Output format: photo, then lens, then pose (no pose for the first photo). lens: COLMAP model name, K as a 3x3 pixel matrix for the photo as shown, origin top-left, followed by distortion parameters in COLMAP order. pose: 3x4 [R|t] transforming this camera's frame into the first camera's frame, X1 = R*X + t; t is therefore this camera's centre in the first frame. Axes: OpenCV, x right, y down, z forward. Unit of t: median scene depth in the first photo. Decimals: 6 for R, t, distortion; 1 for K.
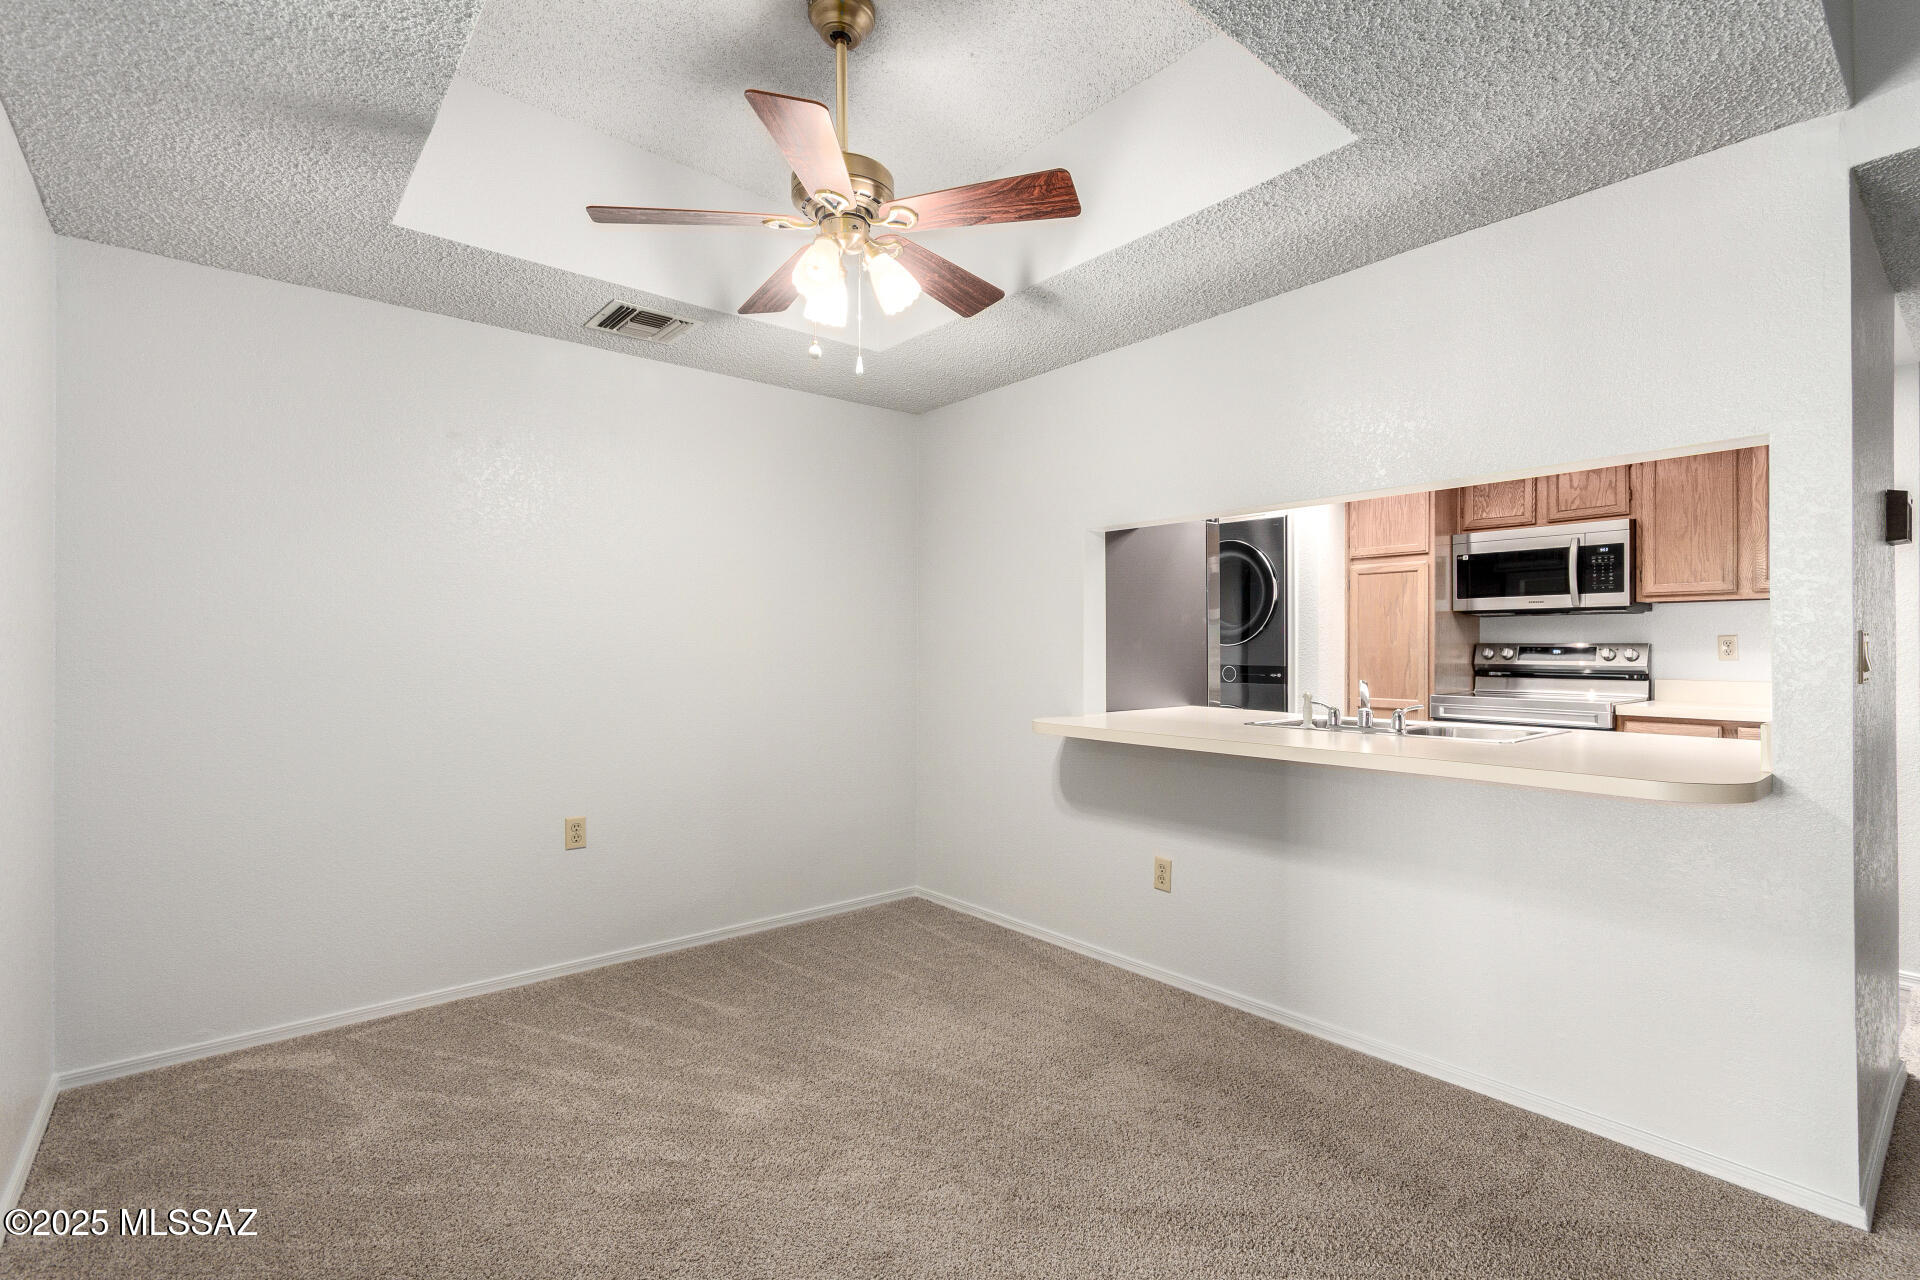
lens RADIAL K [[874.6, 0, 979.6], [0, 874.6, 648.6], [0, 0, 1]] dist [-0.000199, -0.000105]
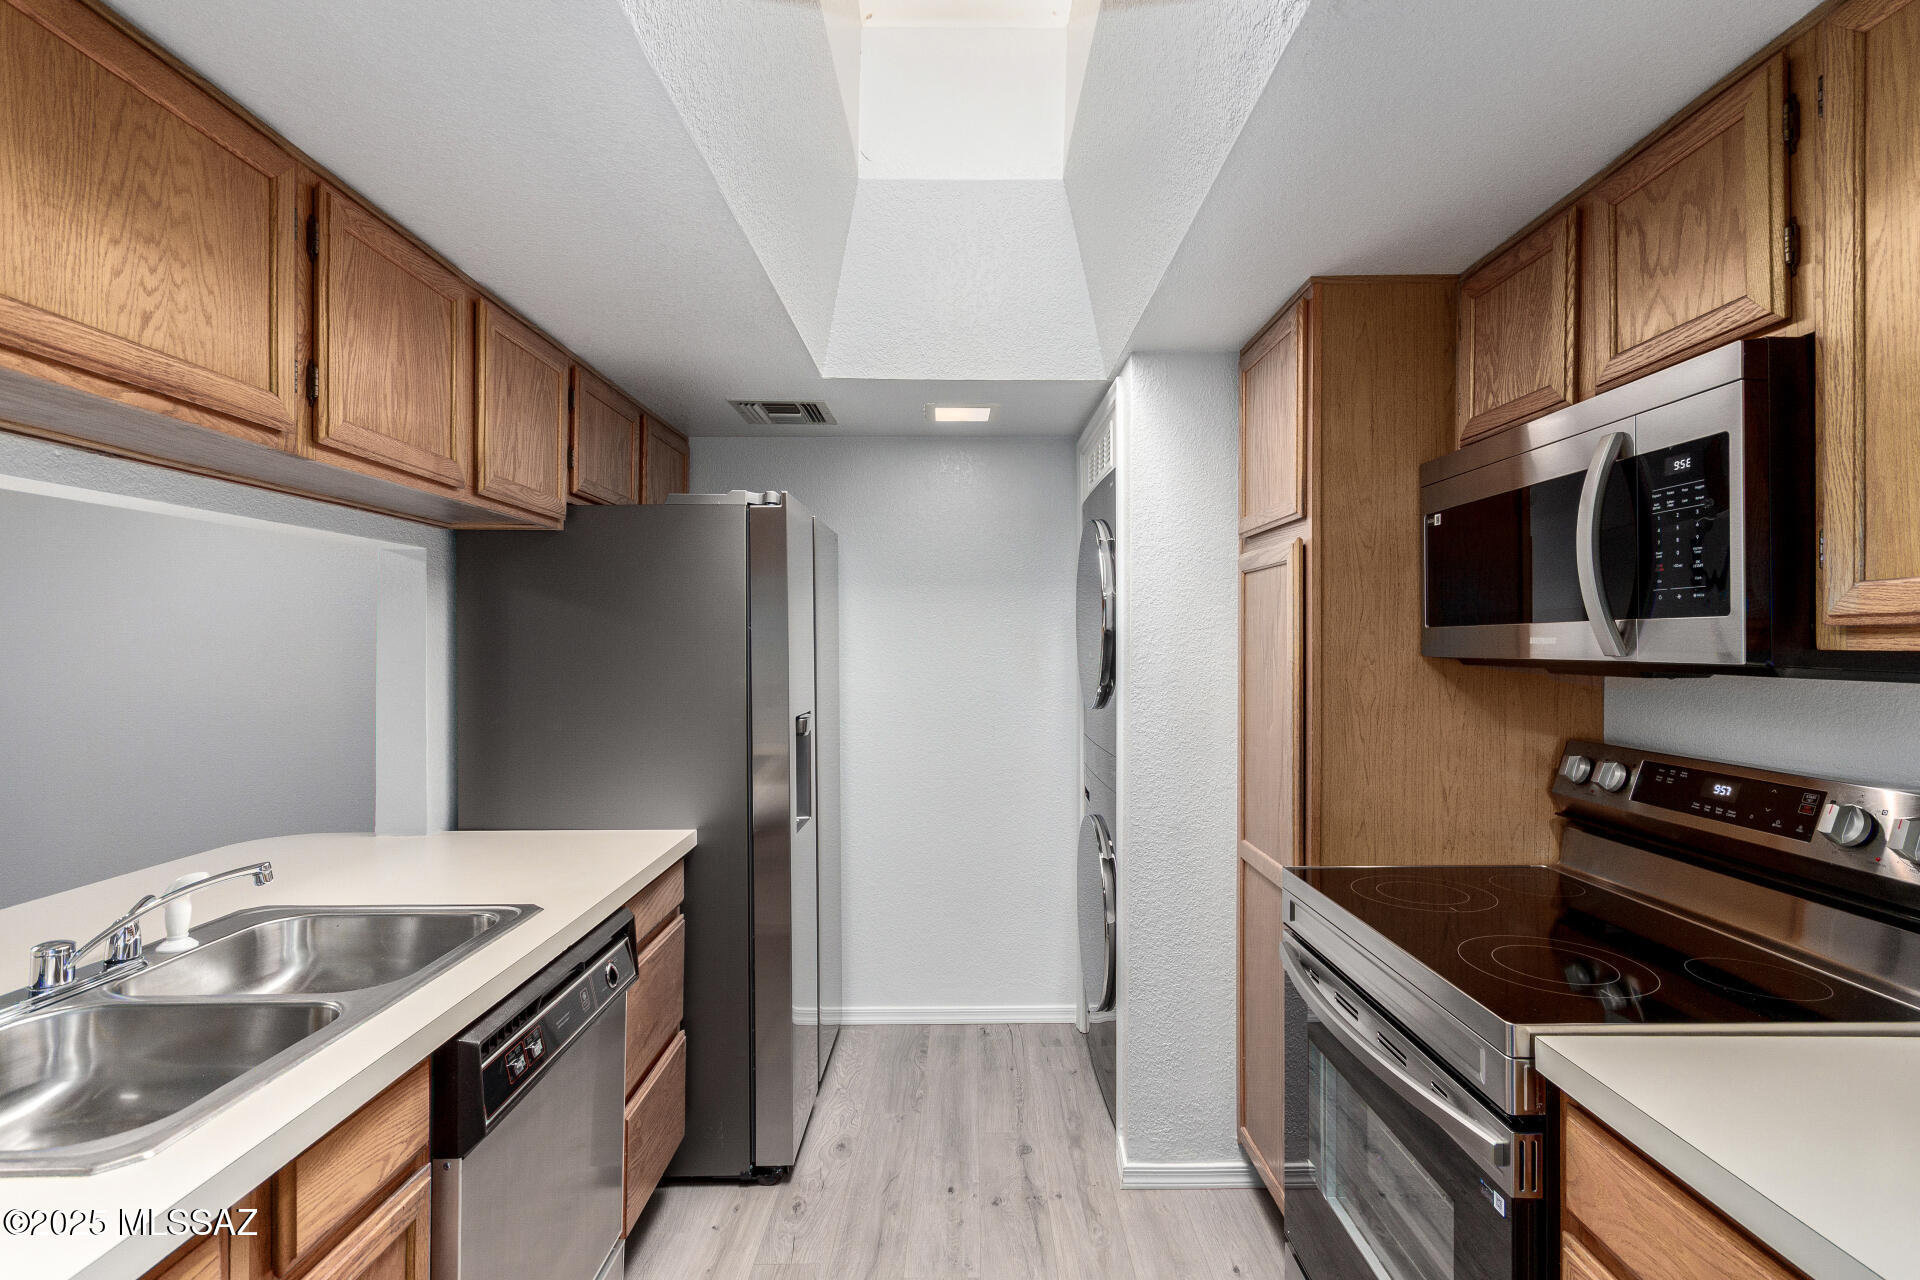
lens RADIAL K [[874.6, 0, 962.2], [0, 874.6, 645.6], [0, 0, 1]] dist [-0.000199, -0.000105]
pose [[0.763576, -0.000381, -0.645718, 0.726320], [-0.002580, 0.999990, -0.003641, -0.053204], [0.645713, 0.004446, 0.763567, 0.645205]]
